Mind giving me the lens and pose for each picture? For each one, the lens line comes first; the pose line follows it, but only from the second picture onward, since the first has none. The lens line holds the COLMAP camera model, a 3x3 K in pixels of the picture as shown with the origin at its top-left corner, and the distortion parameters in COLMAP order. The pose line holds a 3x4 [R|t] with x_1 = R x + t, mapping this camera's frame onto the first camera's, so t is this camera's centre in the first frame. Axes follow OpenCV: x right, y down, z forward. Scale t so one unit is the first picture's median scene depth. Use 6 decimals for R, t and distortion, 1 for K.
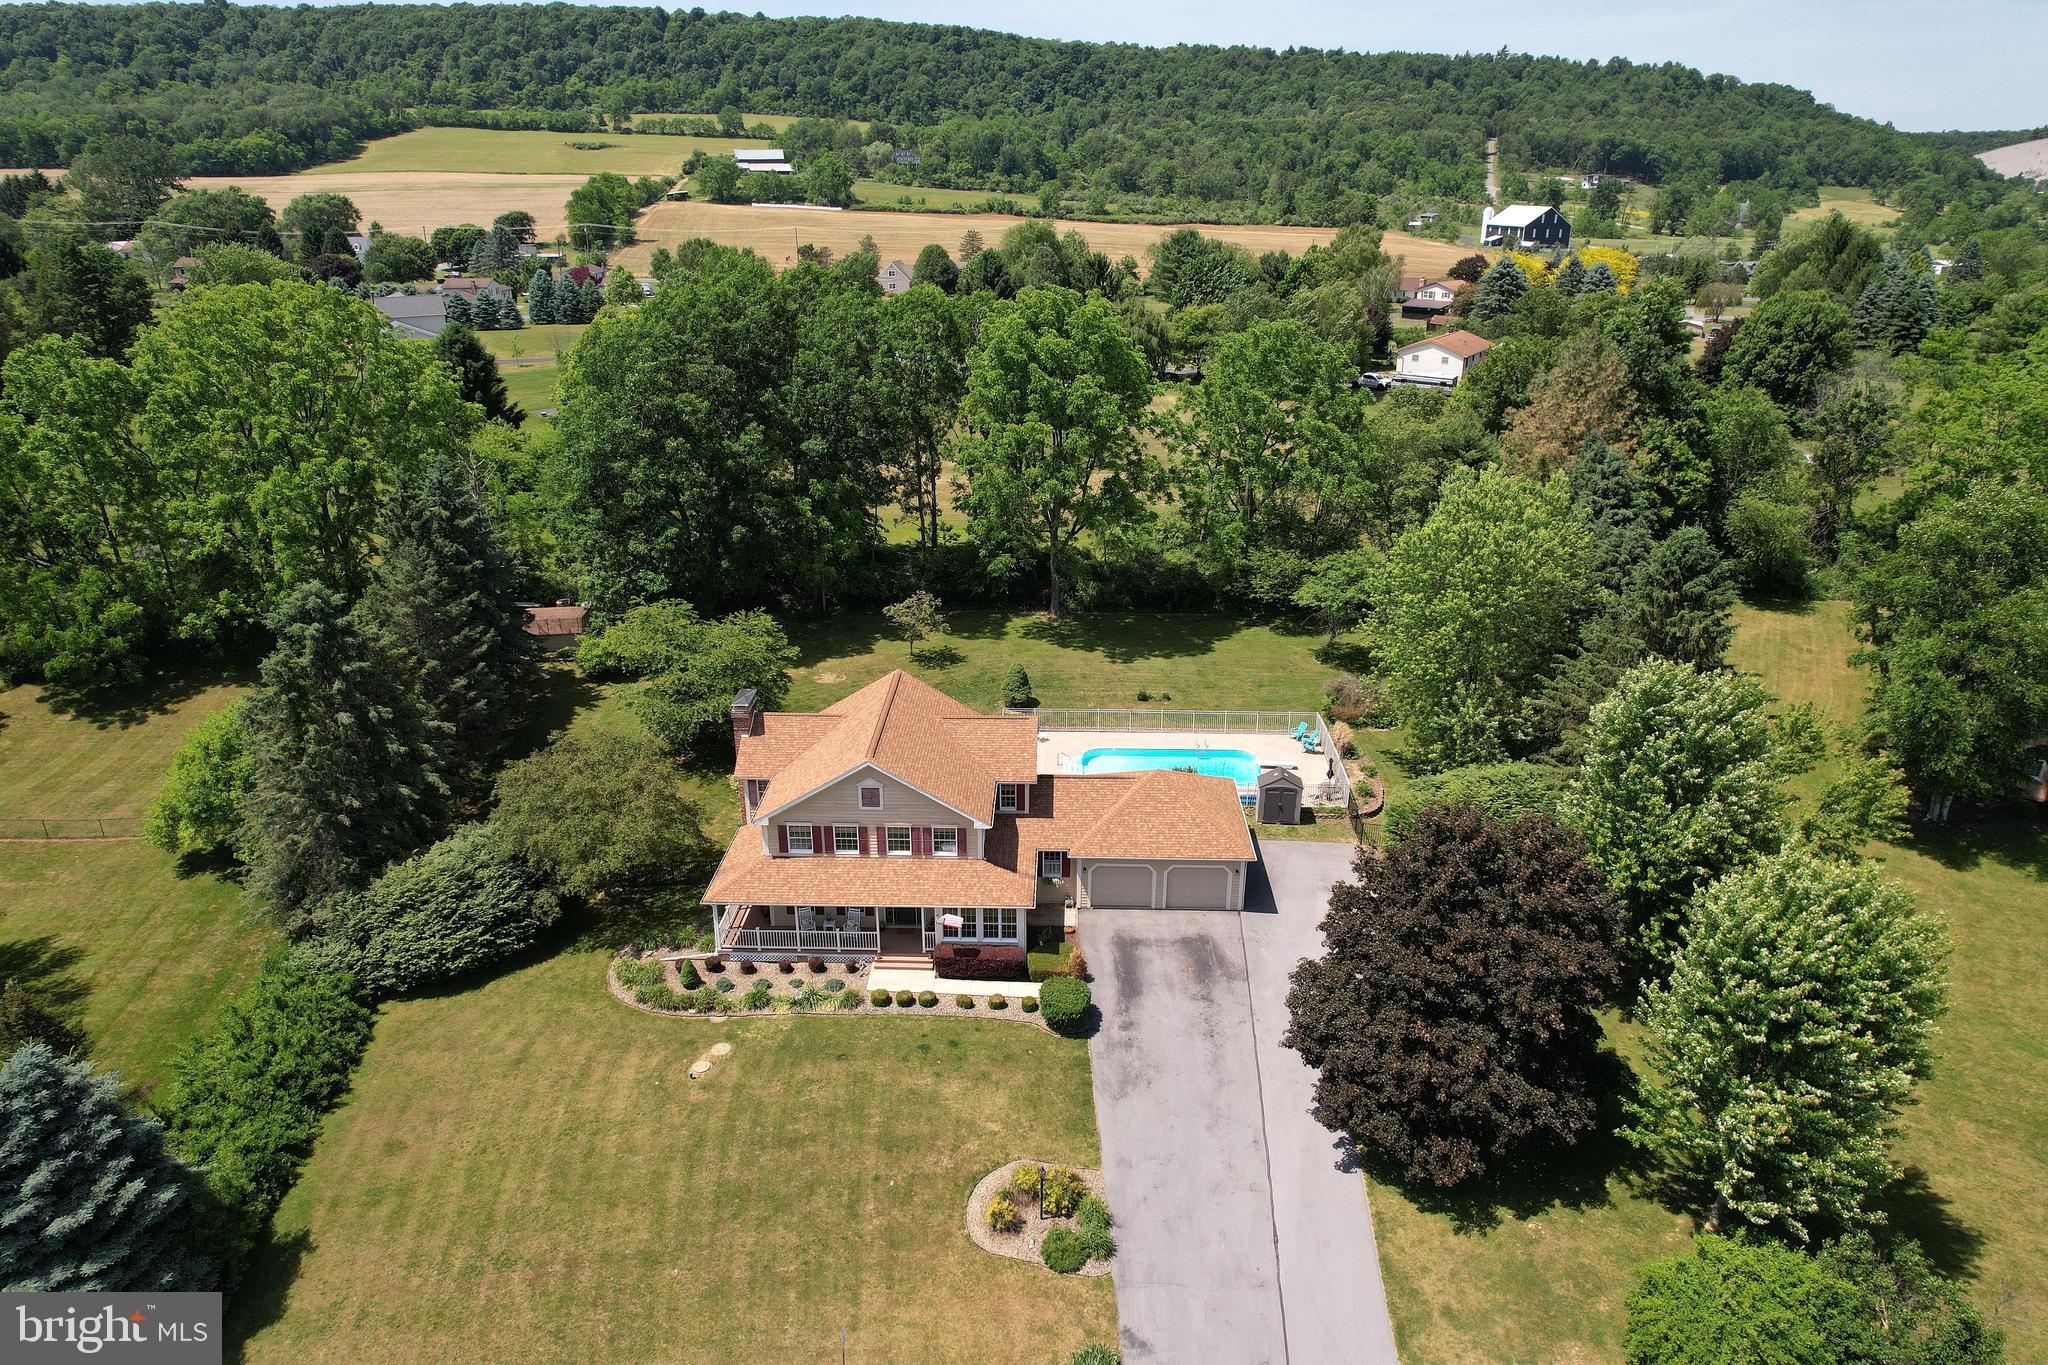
lens RADIAL K [[1304.3, 0, 1024.0], [0, 1304.3, 682.5], [0, 0, 1]] dist [-0.068867, 0.055973]
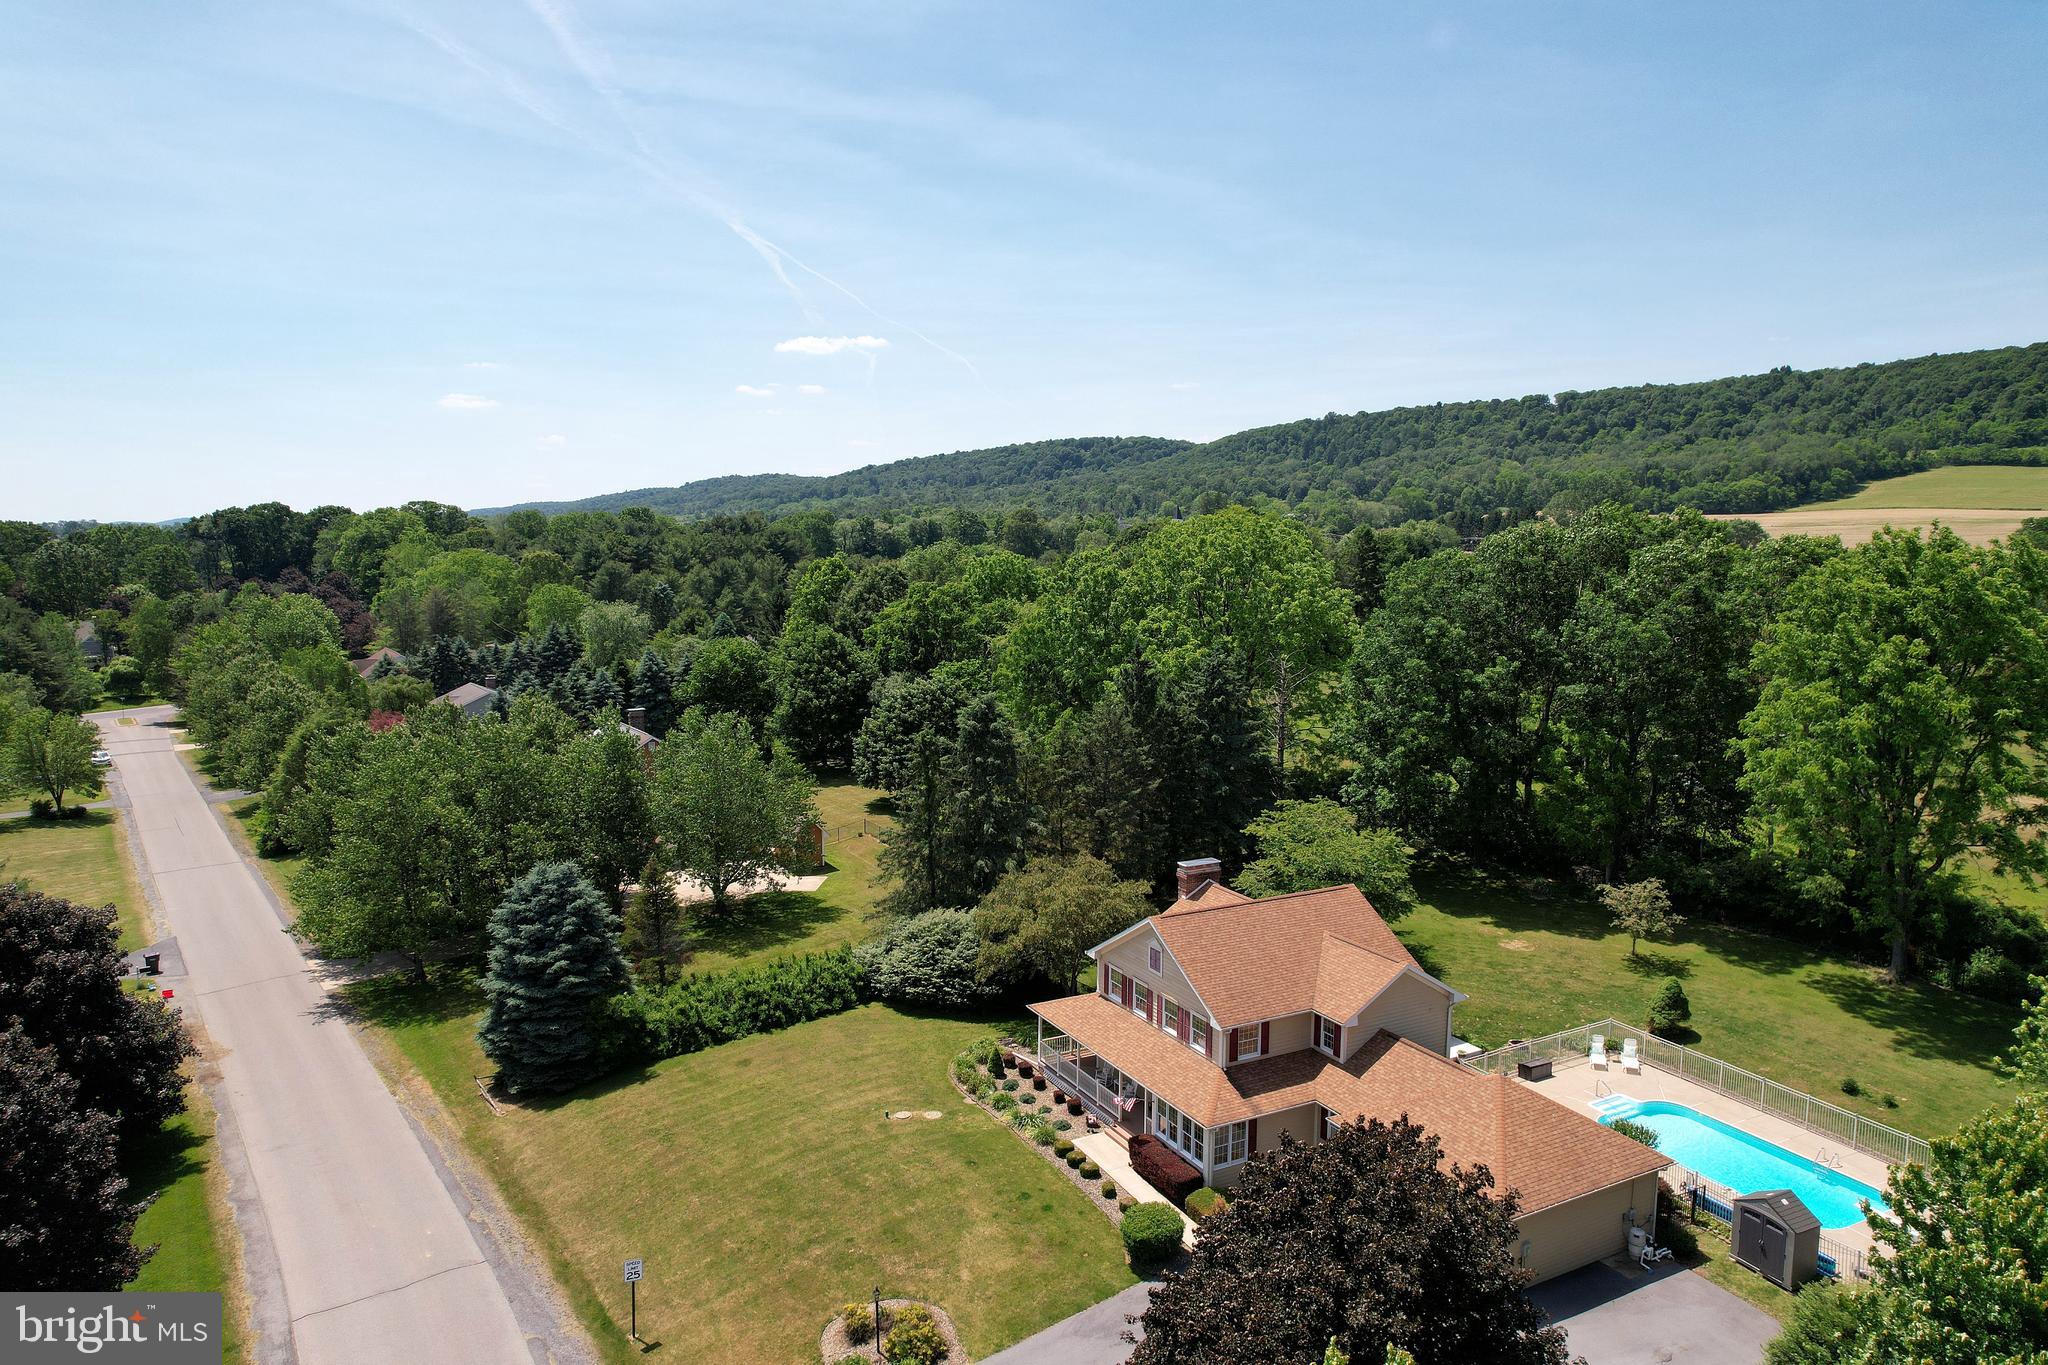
lens RADIAL K [[1304.3, 0, 1024.0], [0, 1304.3, 682.5], [0, 0, 1]] dist [-0.068867, 0.055973]
pose [[0.483208, 0.100915, -0.869670, 0.647840], [-0.318135, 0.945673, -0.067029, -0.011093], [0.815659, 0.309062, 0.489061, 0.378615]]
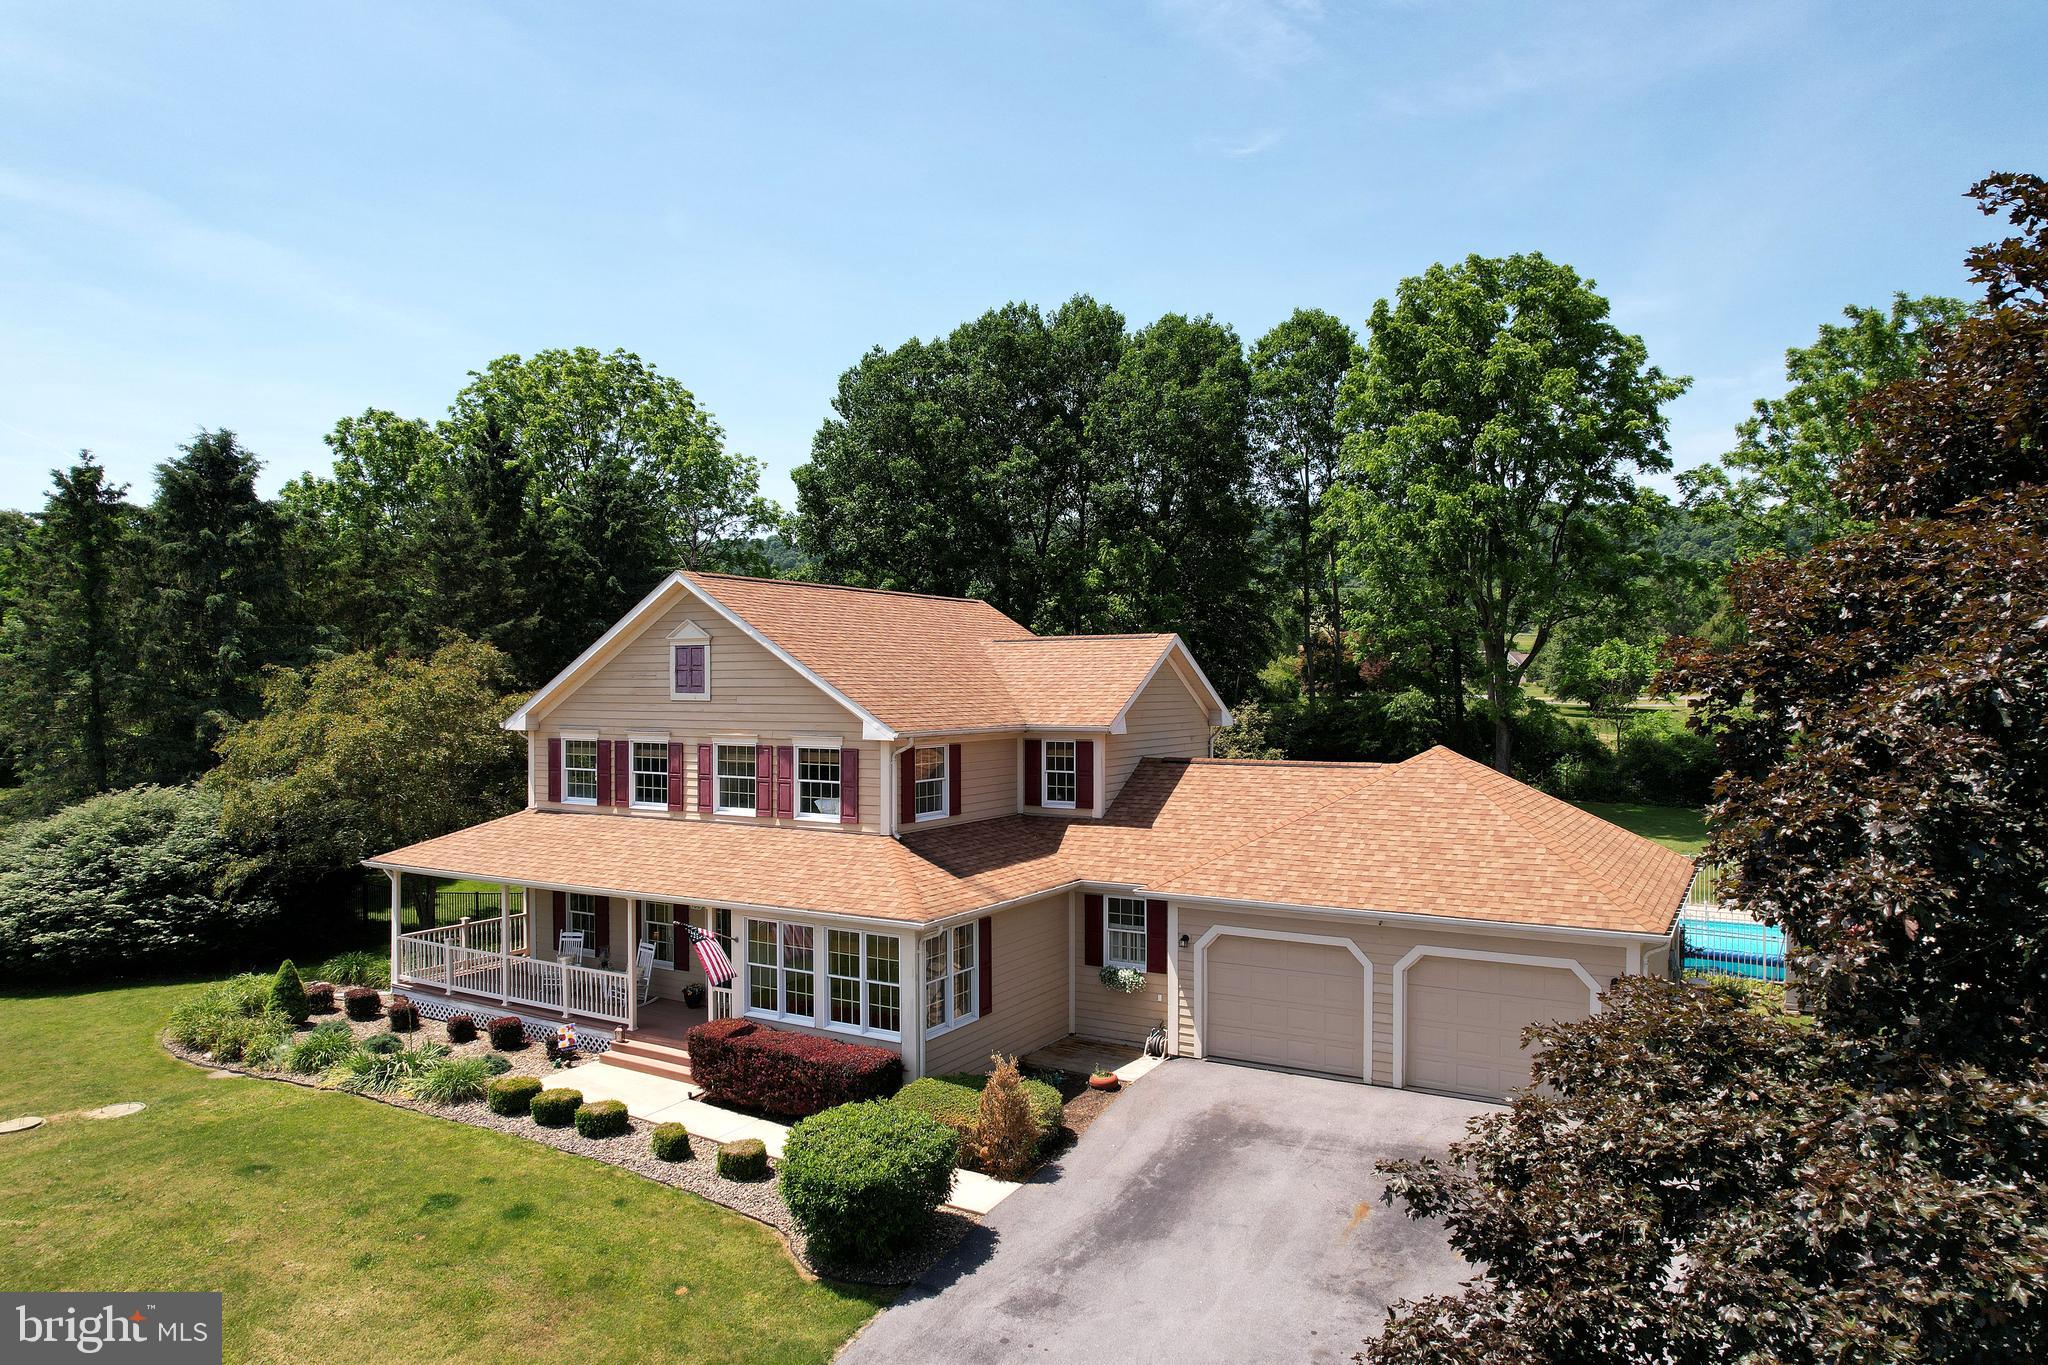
lens RADIAL K [[1309.9, 0, 1021.6], [0, 1309.9, 685.6], [0, 0, 1]] dist [-0.071412, 0.063251]
pose [[0.876259, -0.000521, -0.481840, 0.199138], [-0.173784, 0.932352, -0.317047, 0.214436], [0.449409, 0.361551, 0.816892, 0.675571]]
